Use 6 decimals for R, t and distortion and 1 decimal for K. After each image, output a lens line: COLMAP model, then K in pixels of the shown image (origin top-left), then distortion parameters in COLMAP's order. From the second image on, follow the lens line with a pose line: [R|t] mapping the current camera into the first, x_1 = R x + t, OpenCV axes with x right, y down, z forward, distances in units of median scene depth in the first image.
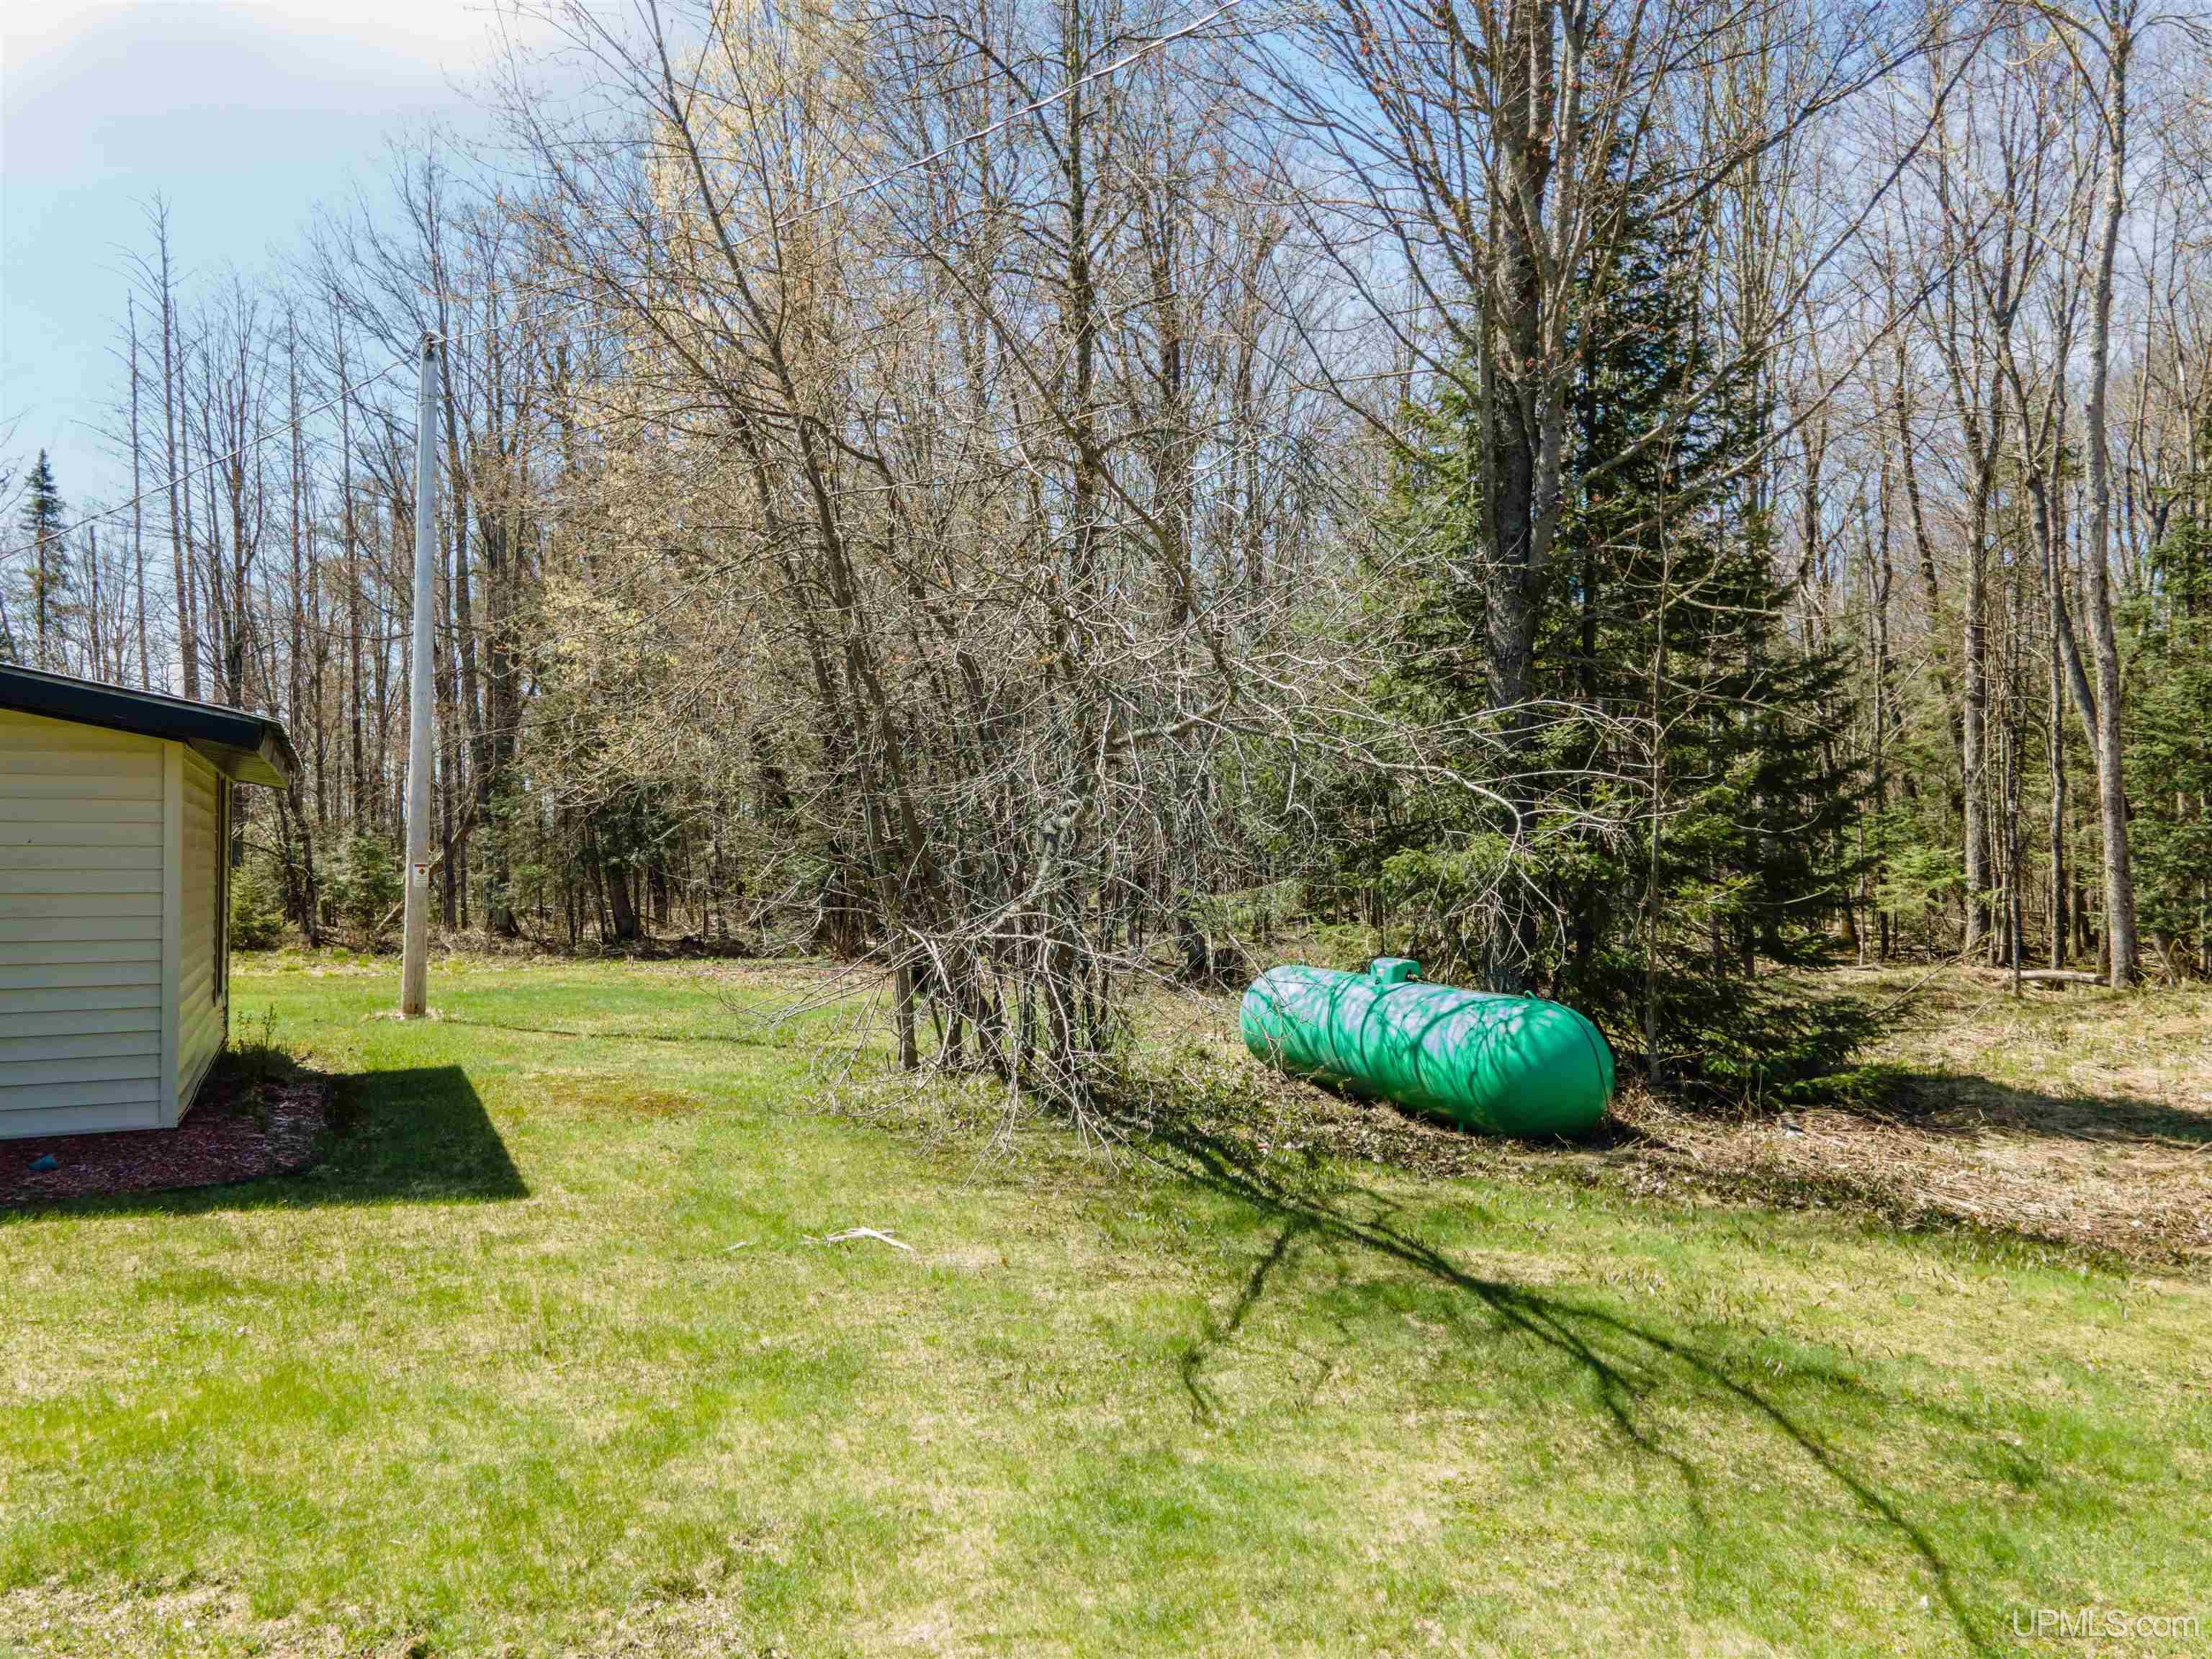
lens RADIAL K [[1604.1, 0, 1106.0], [0, 1604.1, 829.5], [0, 0, 1]] dist [0.022325, -0.001937]
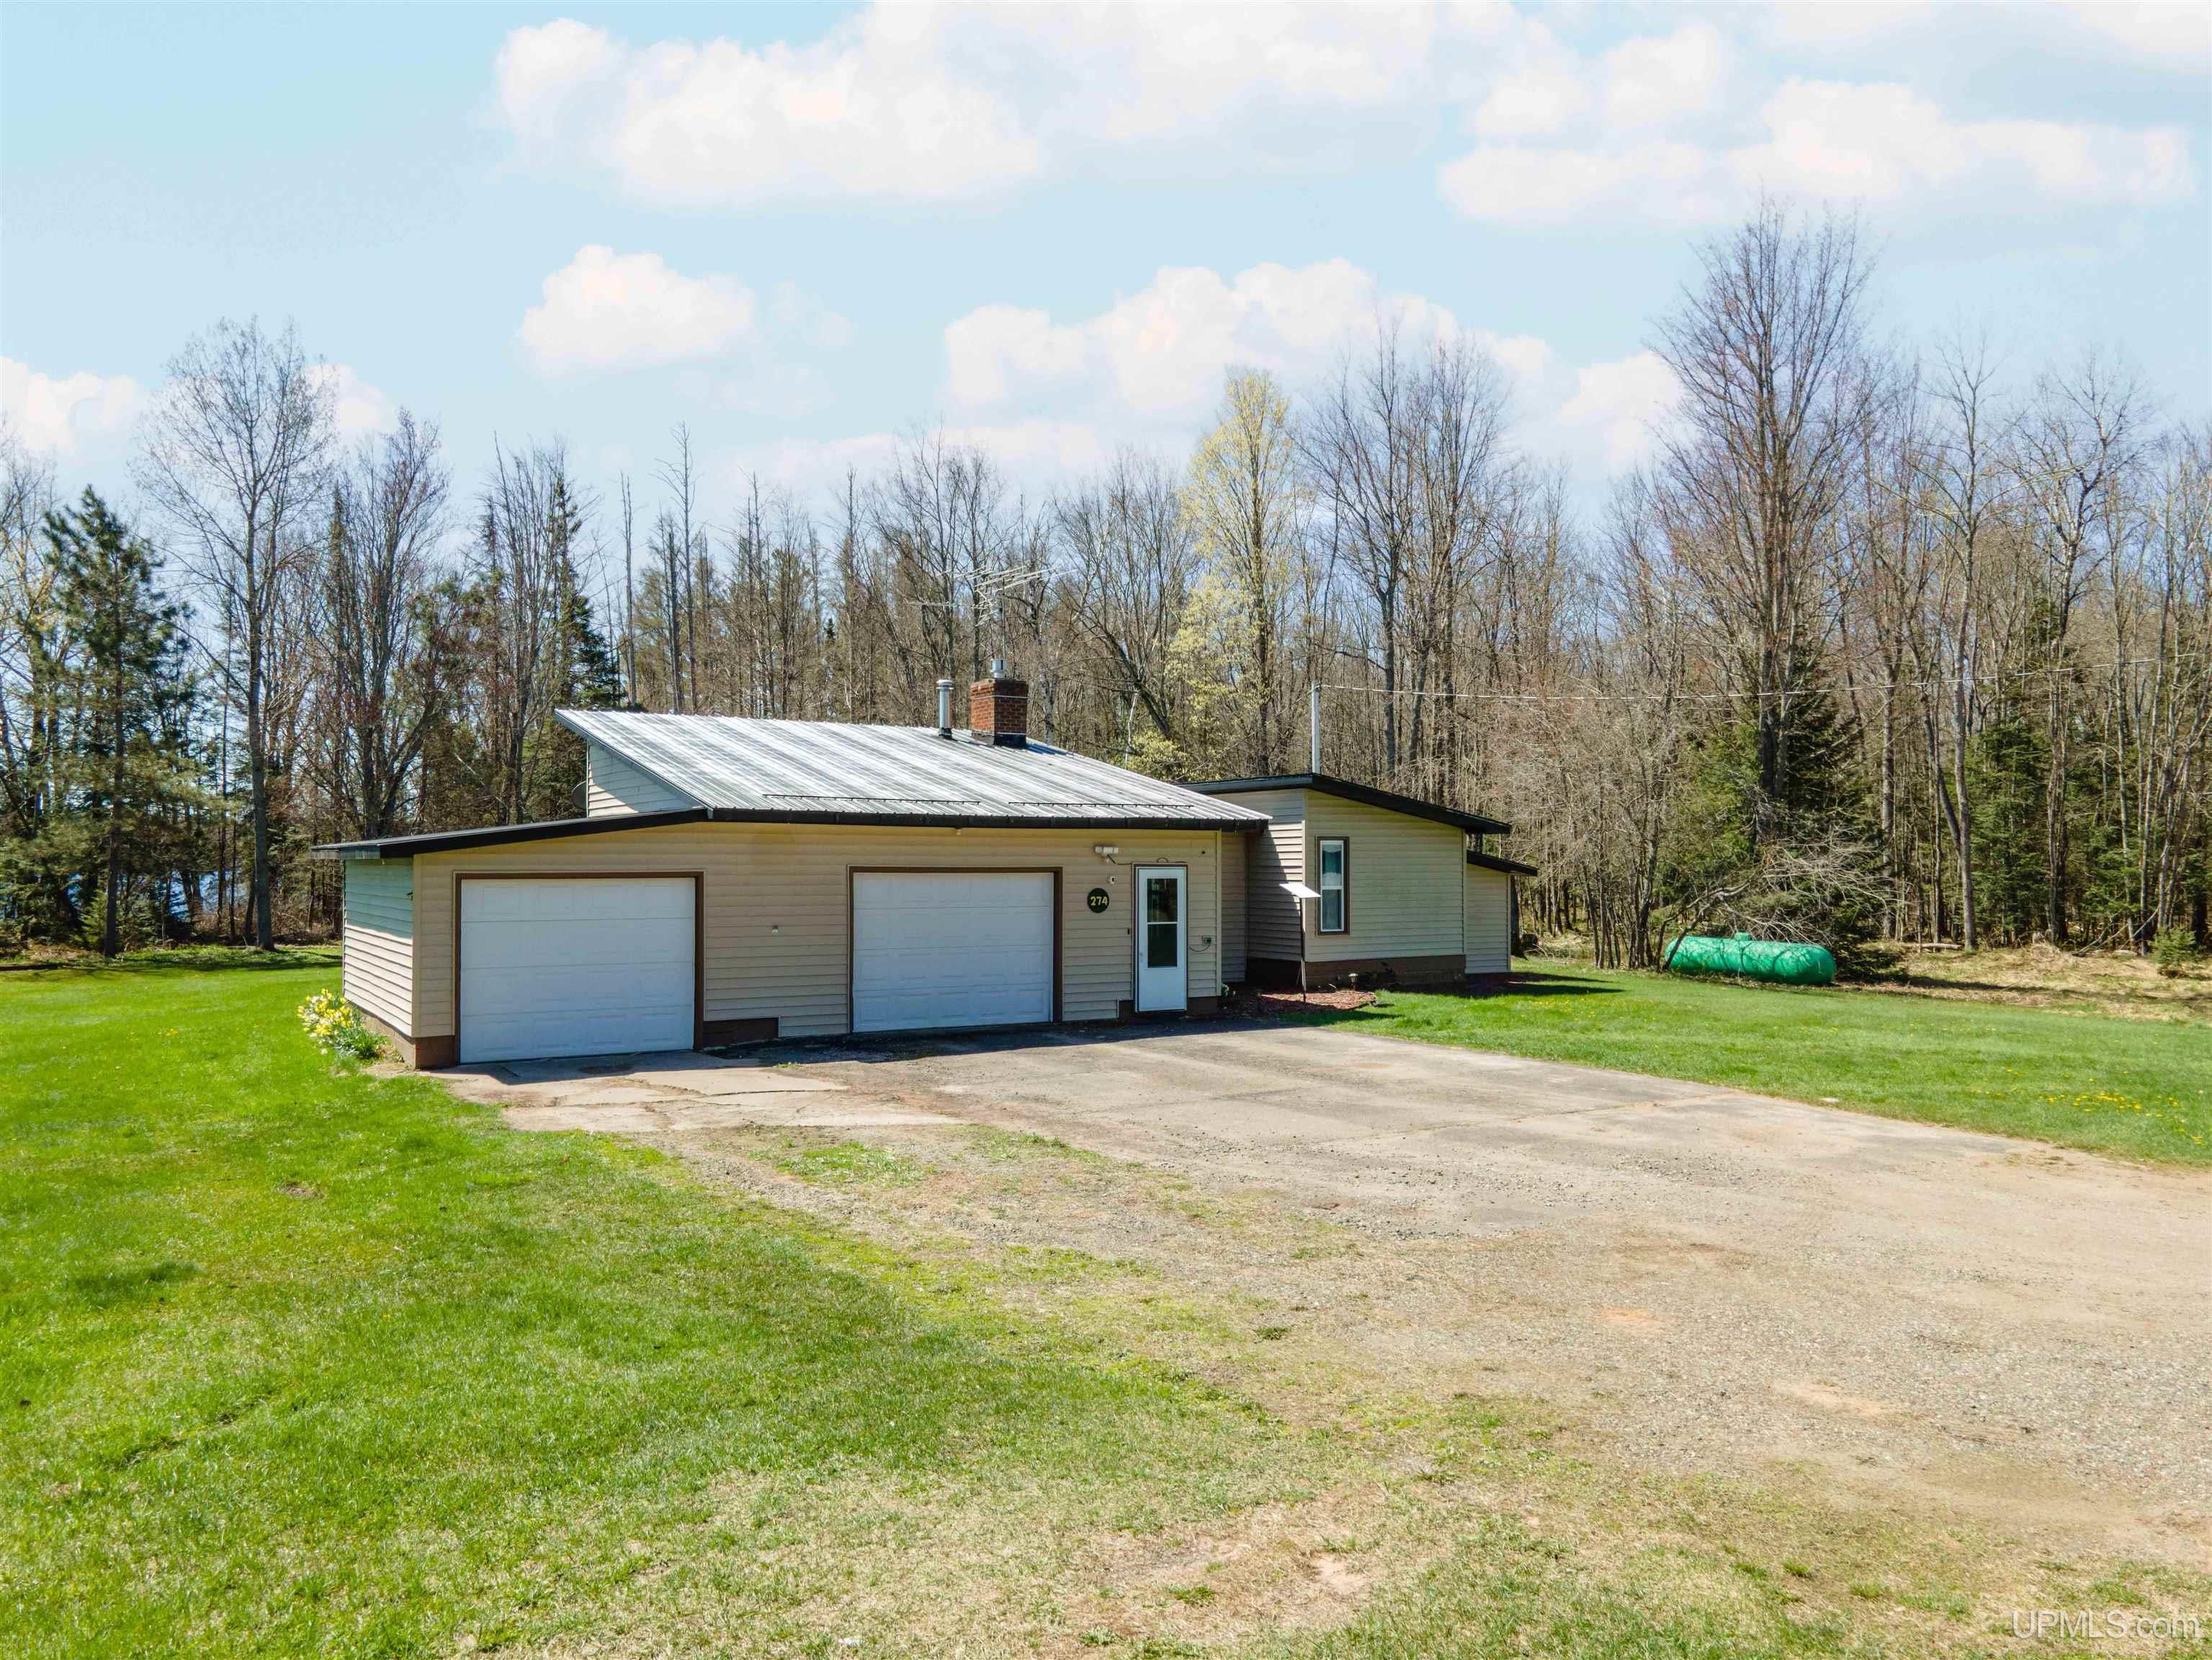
lens RADIAL K [[1604.3, 0, 1106.0], [0, 1604.3, 830.0], [0, 0, 1]] dist [0.022325, -0.001937]
pose [[0.995948, 0.007646, 0.089602, -0.773151], [-0.008195, 0.999950, 0.005767, -0.072105], [-0.089553, -0.006478, 0.995961, -1.131960]]
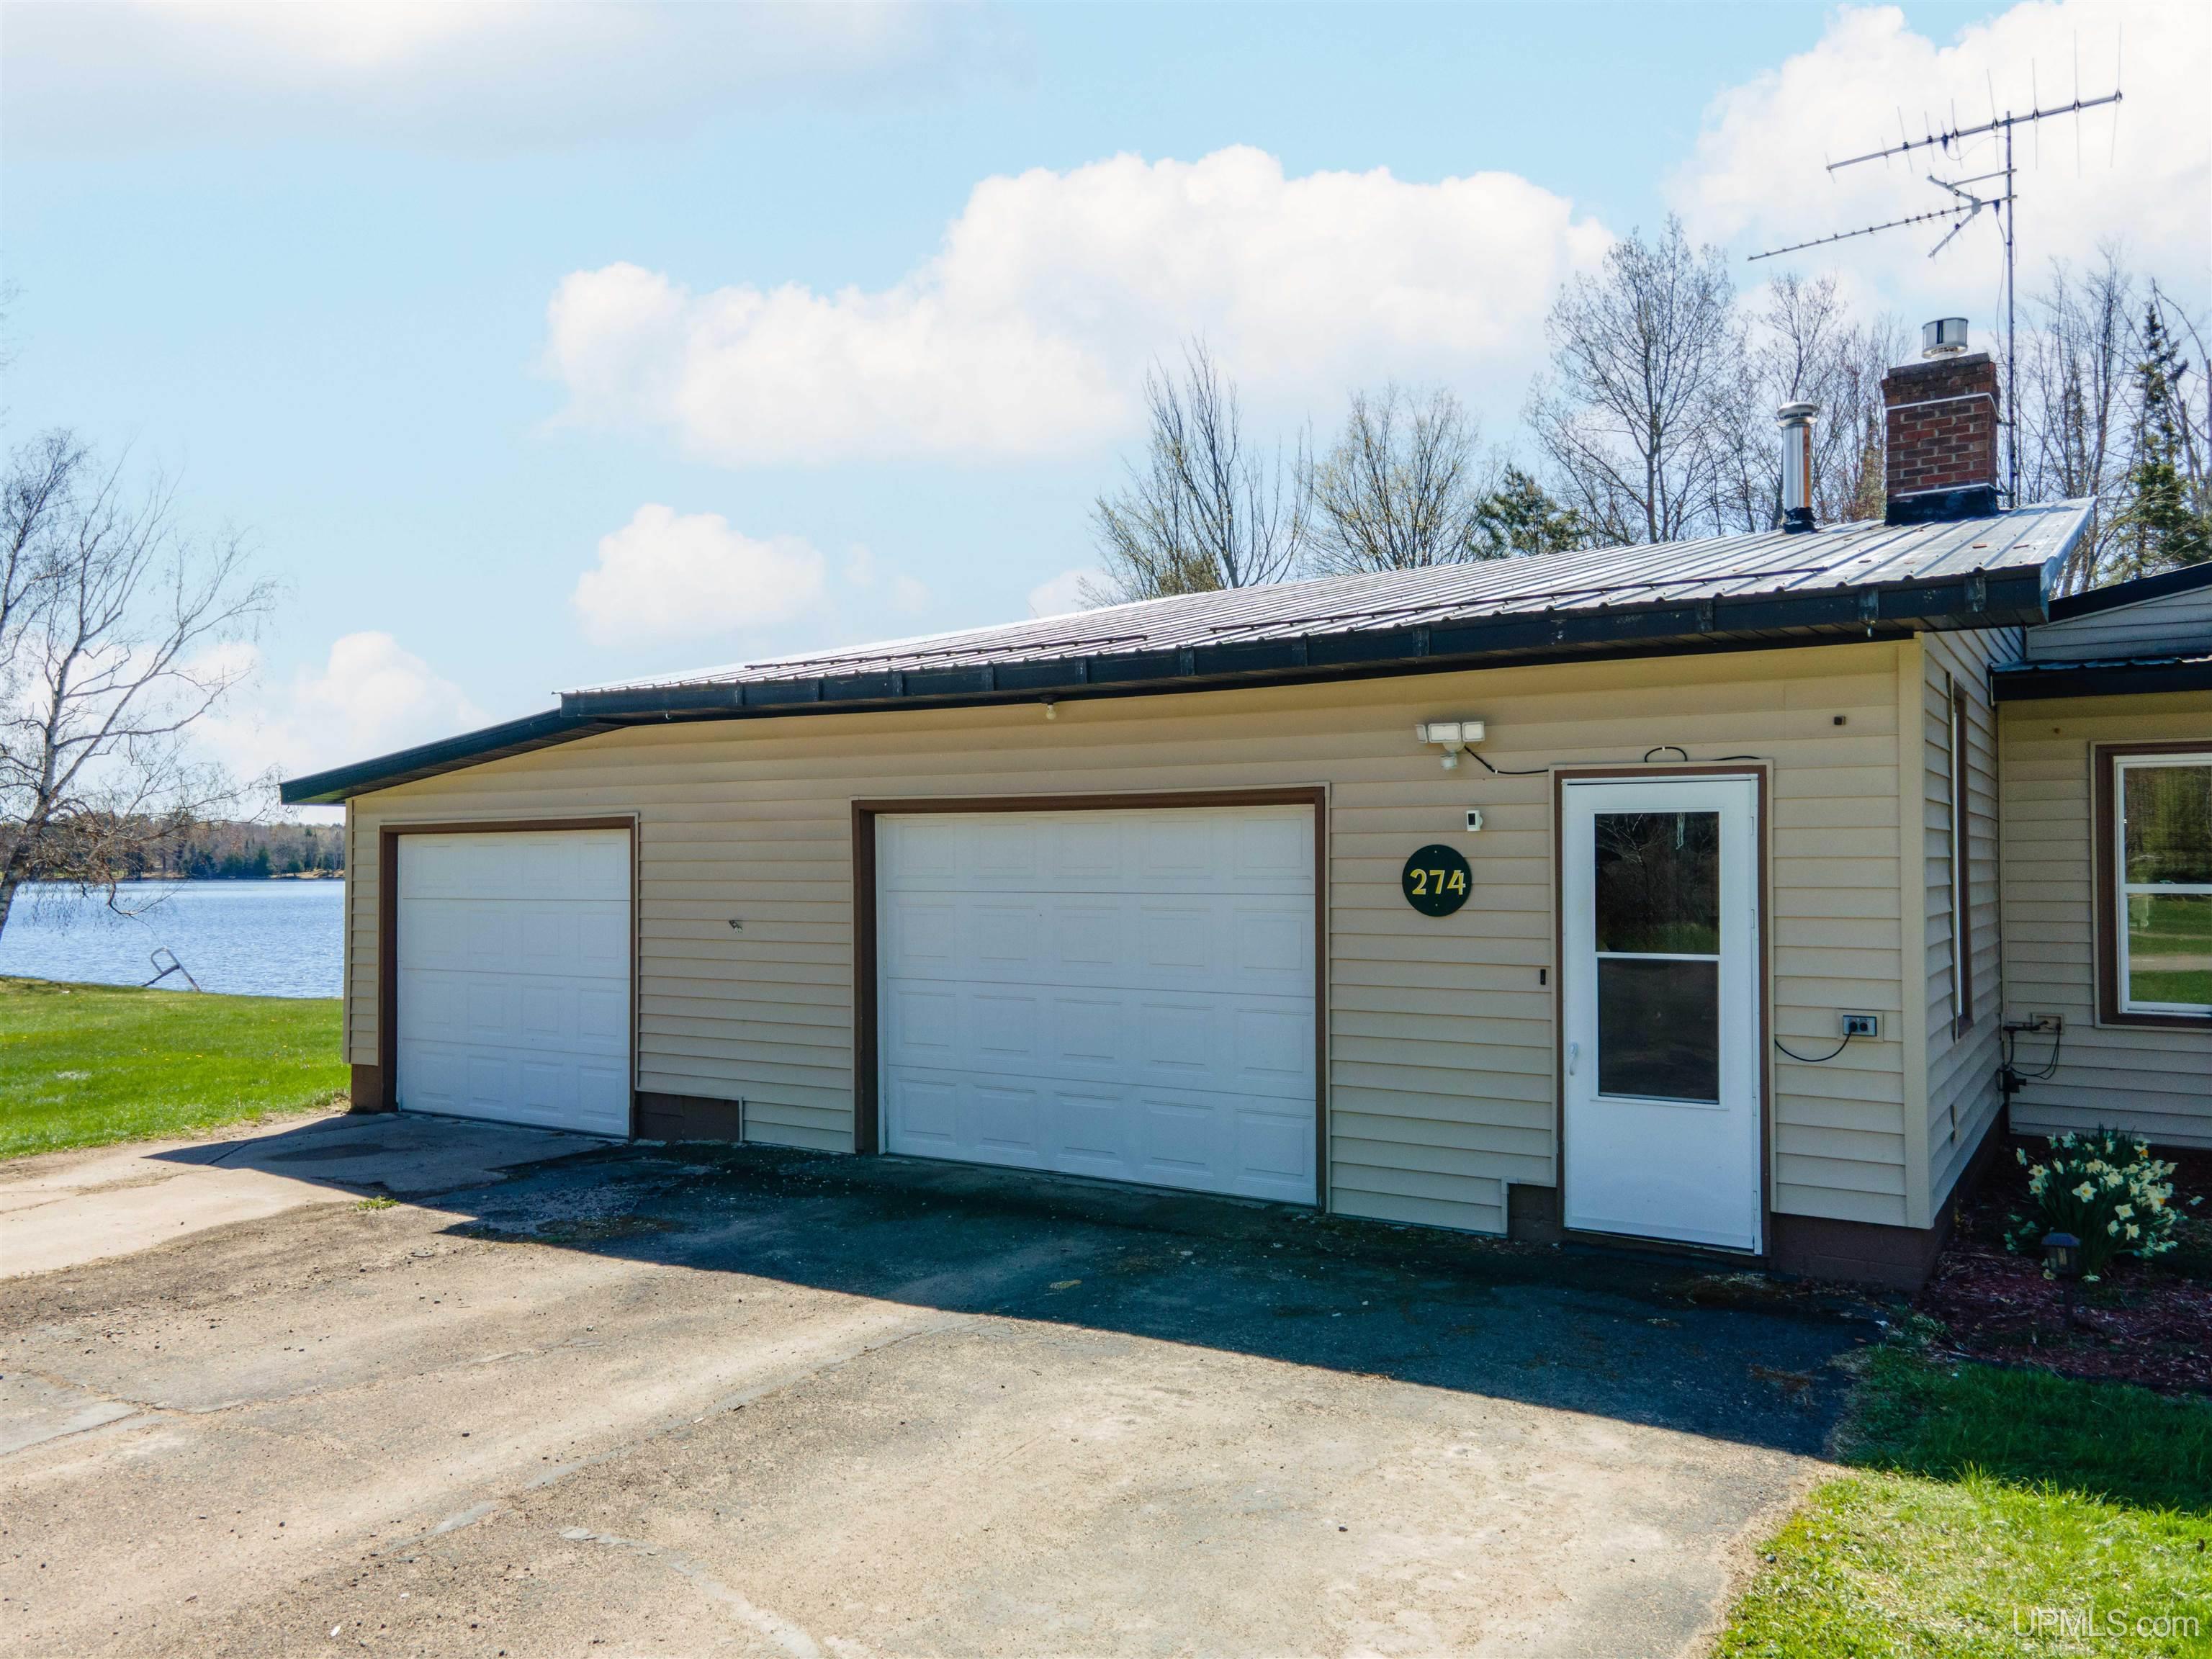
lens RADIAL K [[1604.1, 0, 1106.0], [0, 1604.1, 829.5], [0, 0, 1]] dist [0.022325, -0.001937]
pose [[0.519911, -0.018453, -0.854021, -0.447602], [0.023555, 0.999696, -0.007261, -0.034643], [0.853896, -0.016341, 0.520188, -0.416126]]
